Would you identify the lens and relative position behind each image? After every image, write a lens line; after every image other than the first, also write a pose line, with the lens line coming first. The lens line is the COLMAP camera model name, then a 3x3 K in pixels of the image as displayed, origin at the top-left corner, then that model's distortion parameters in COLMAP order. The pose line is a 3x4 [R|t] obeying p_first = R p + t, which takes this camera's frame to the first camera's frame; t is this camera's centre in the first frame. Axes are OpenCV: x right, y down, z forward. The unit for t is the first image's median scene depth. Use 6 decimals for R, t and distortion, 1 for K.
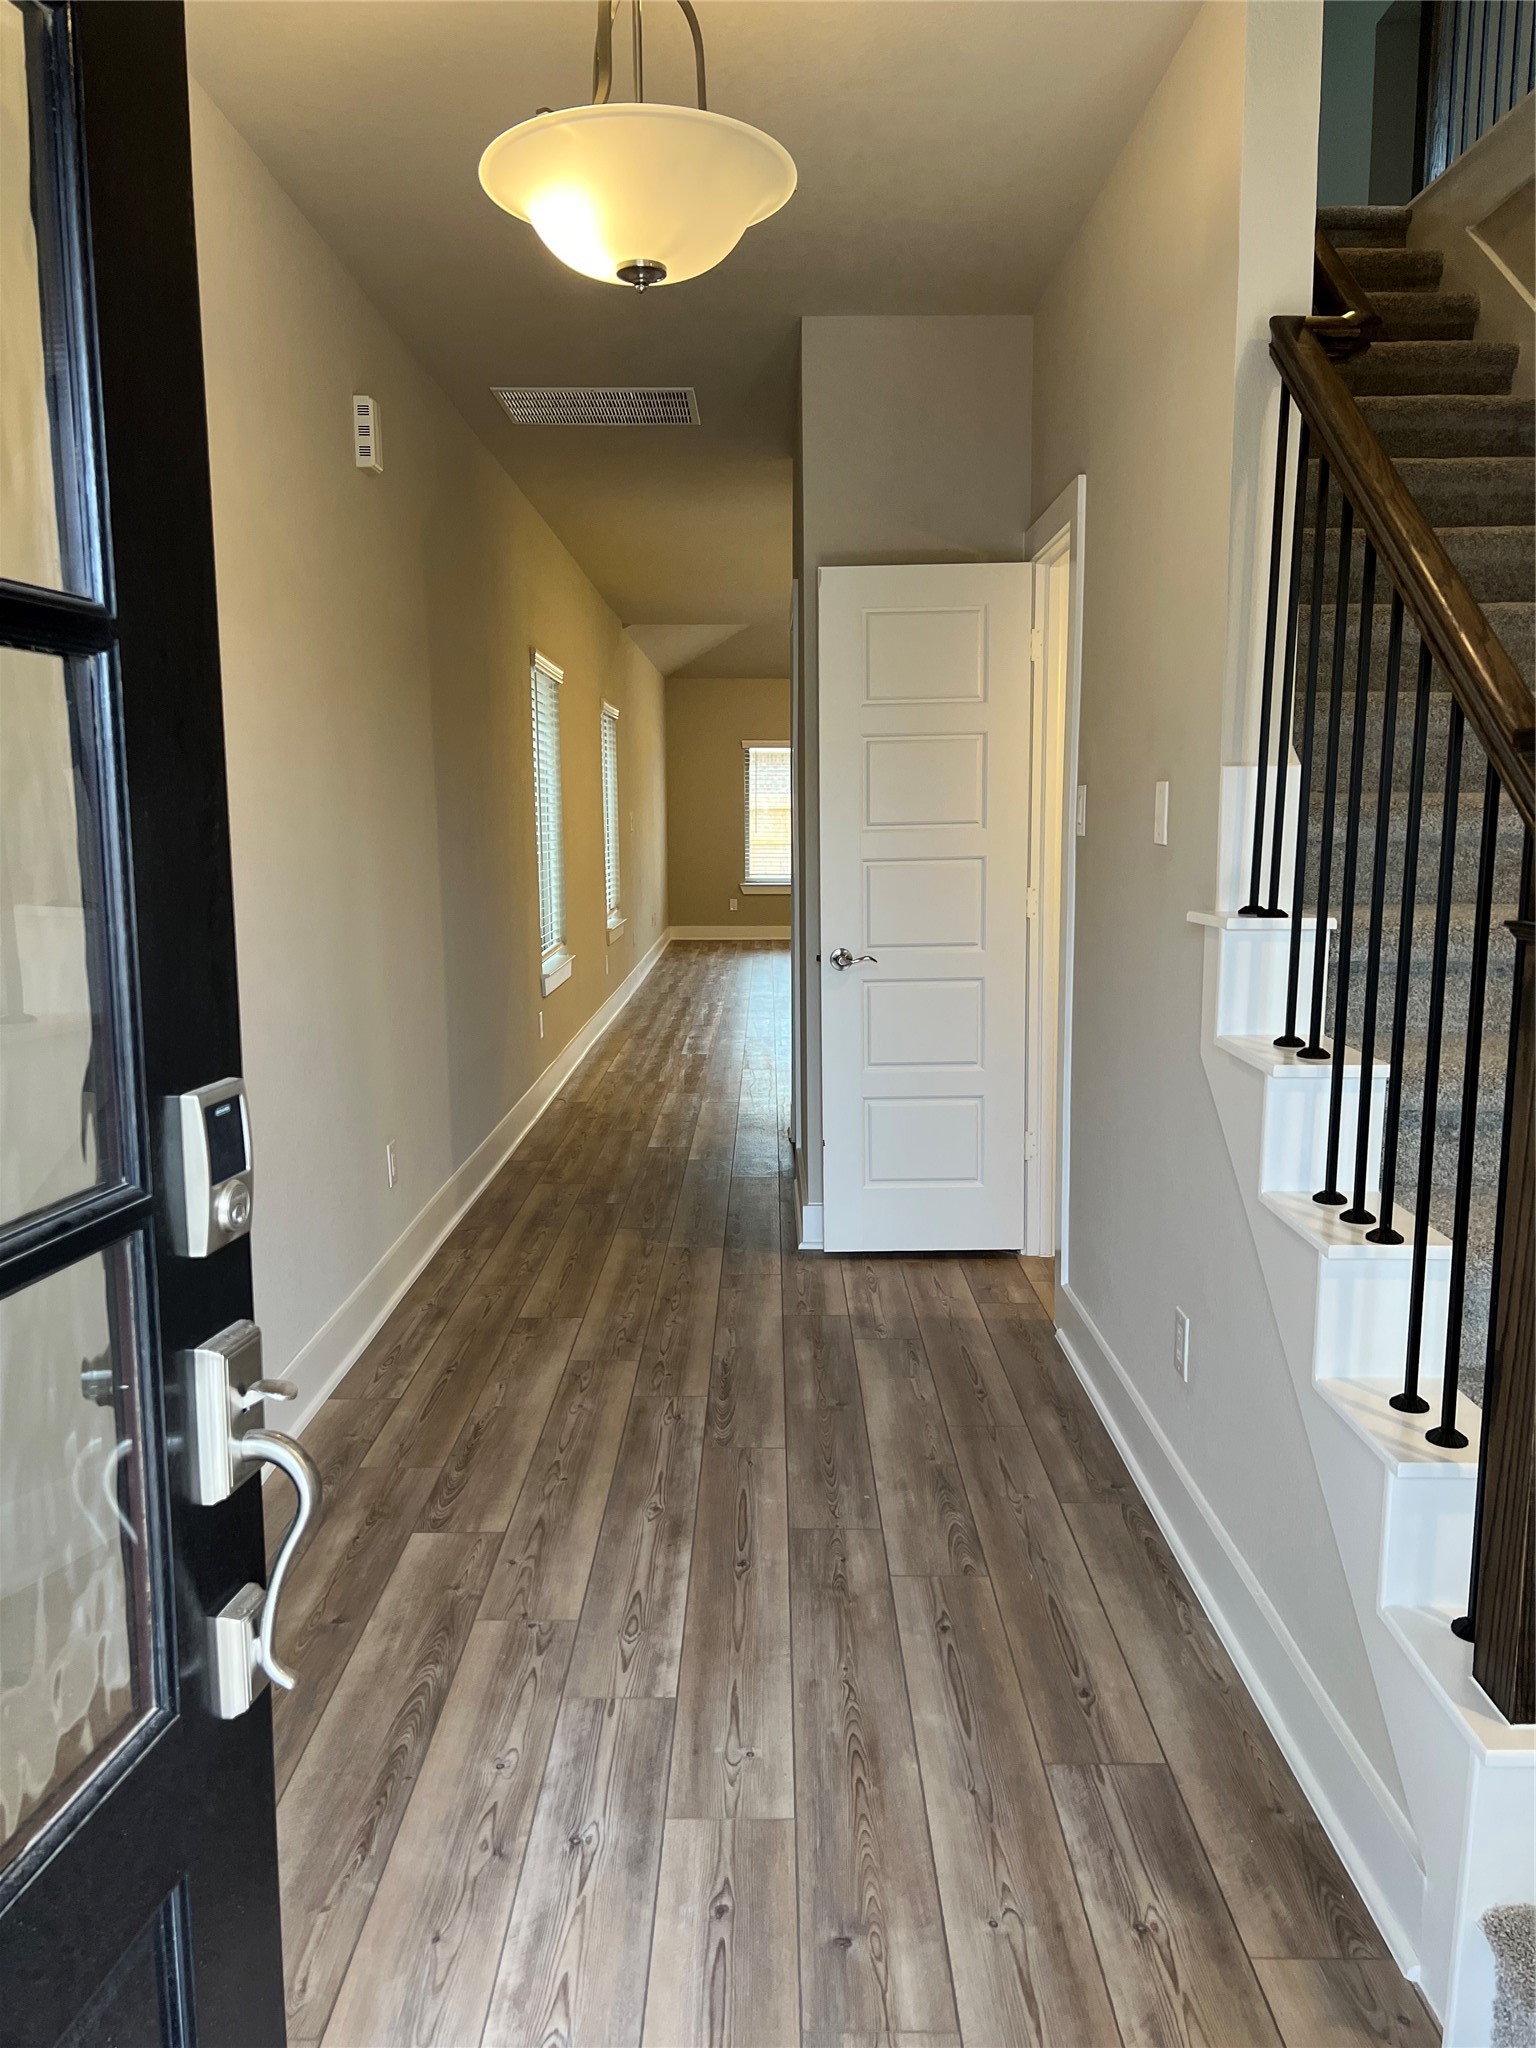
lens RADIAL K [[1554.0, 0, 762.7], [0, 1554.0, 1026.0], [0, 0, 1]] dist [0.064713, -0.067296]
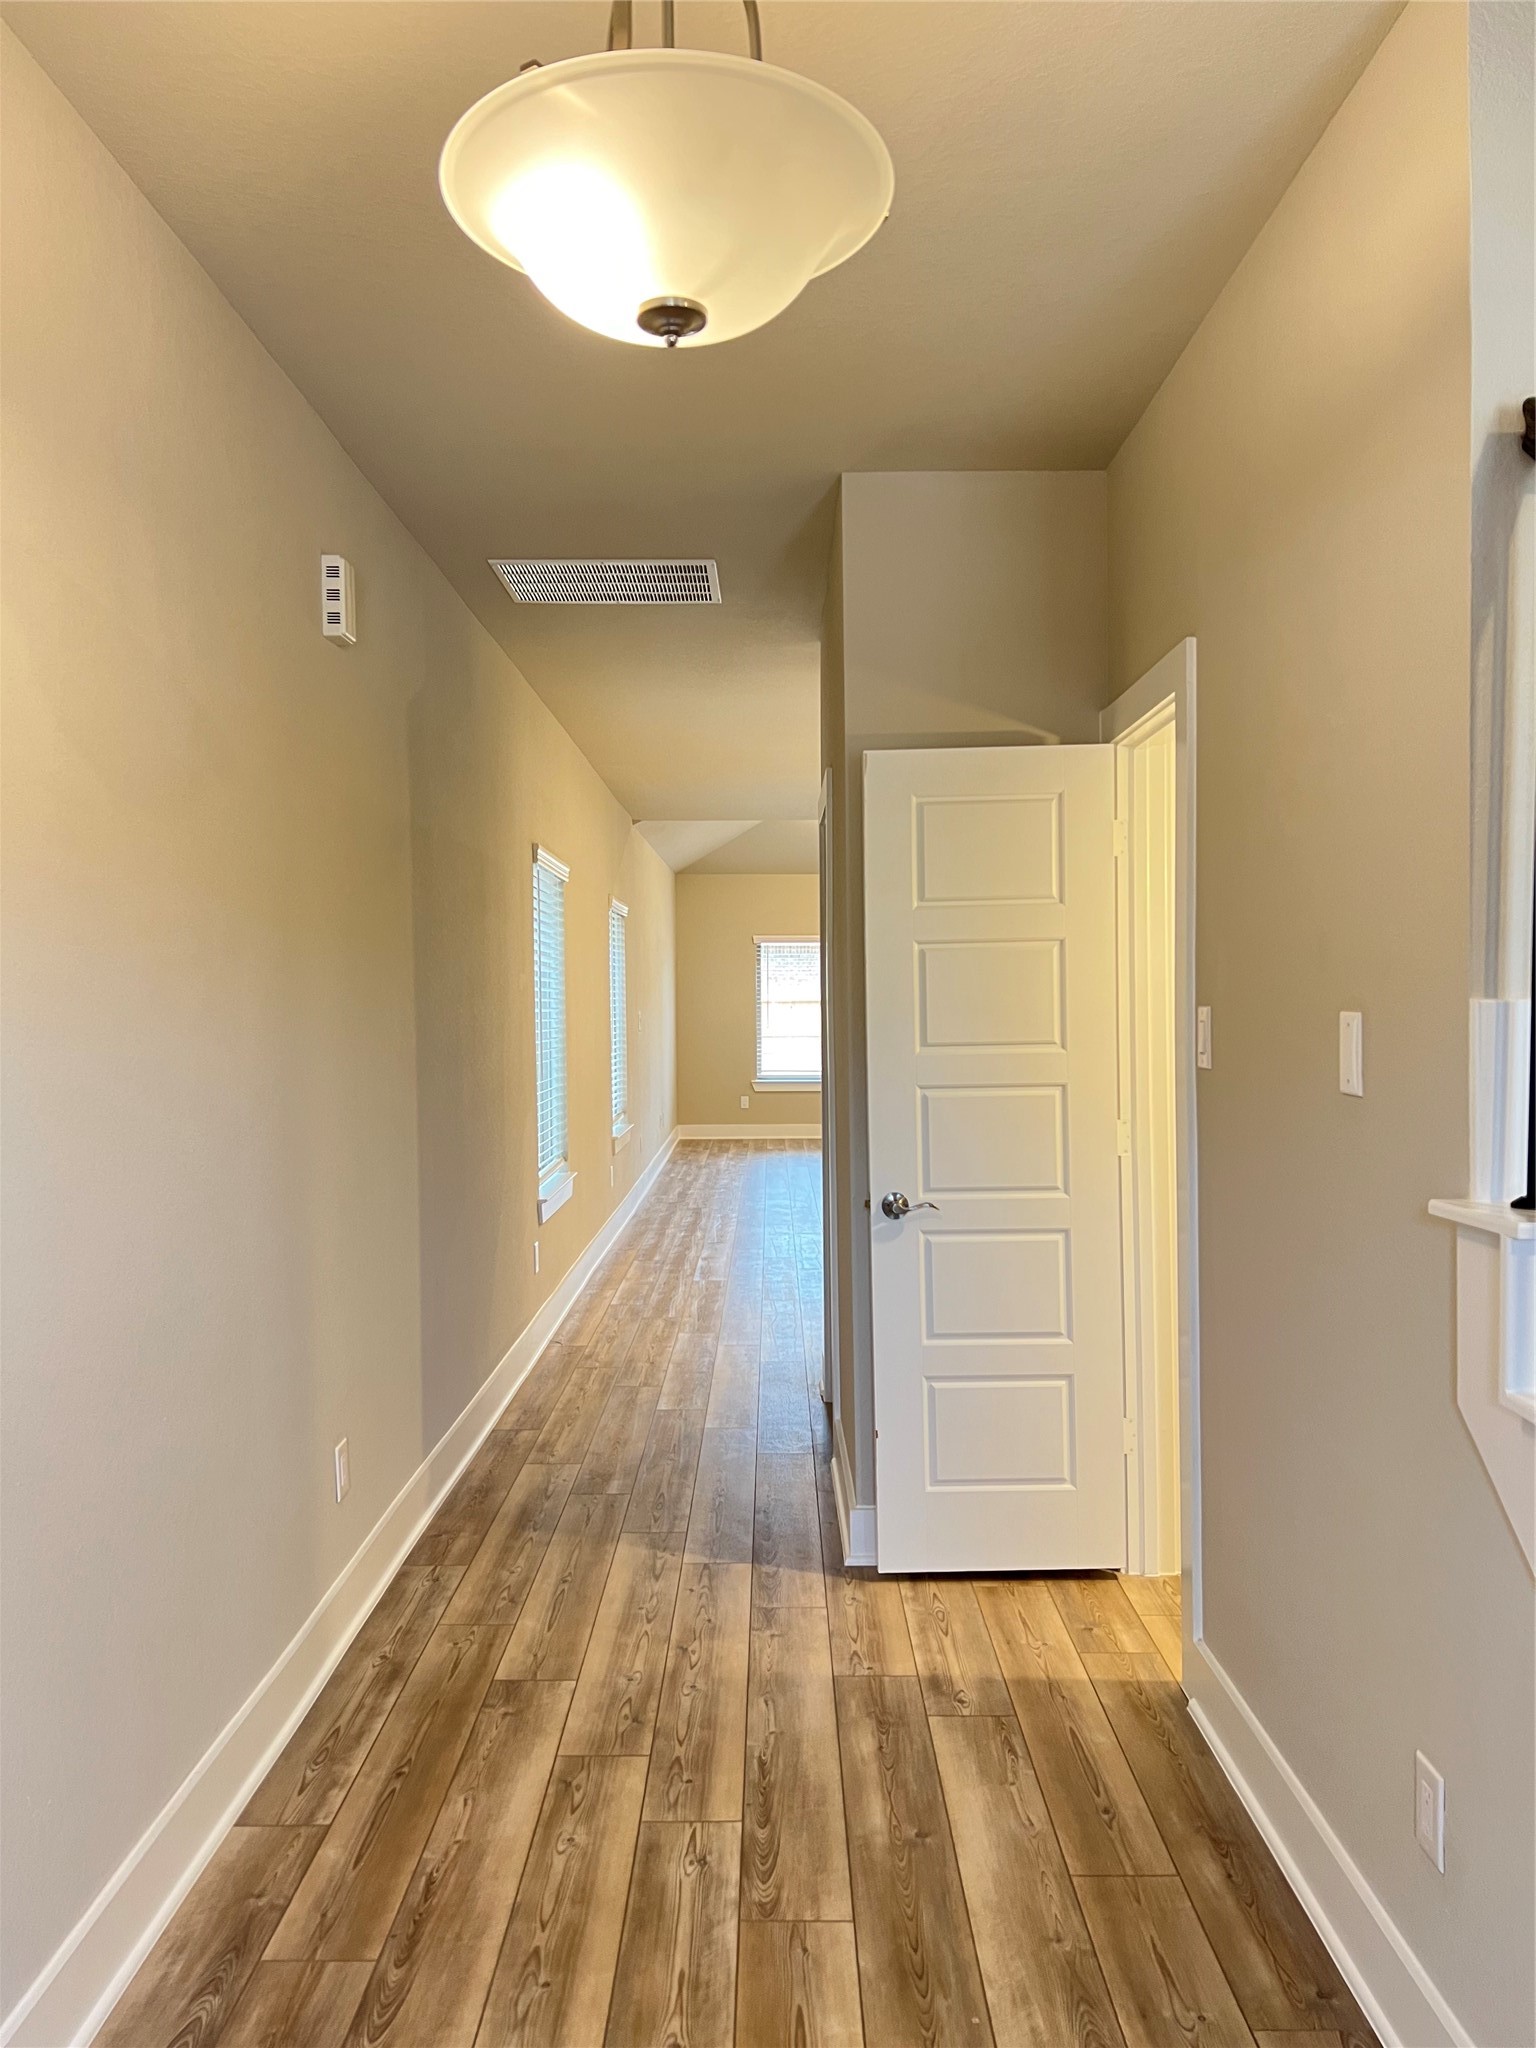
lens RADIAL K [[1554.0, 0, 773.4], [0, 1554.0, 1023.6], [0, 0, 1]] dist [0.064713, -0.067296]
pose [[0.999987, -0.003510, 0.003798, -0.020460], [0.003947, 0.992528, -0.121953, -0.046527], [-0.003342, 0.121967, 0.992529, 0.195847]]
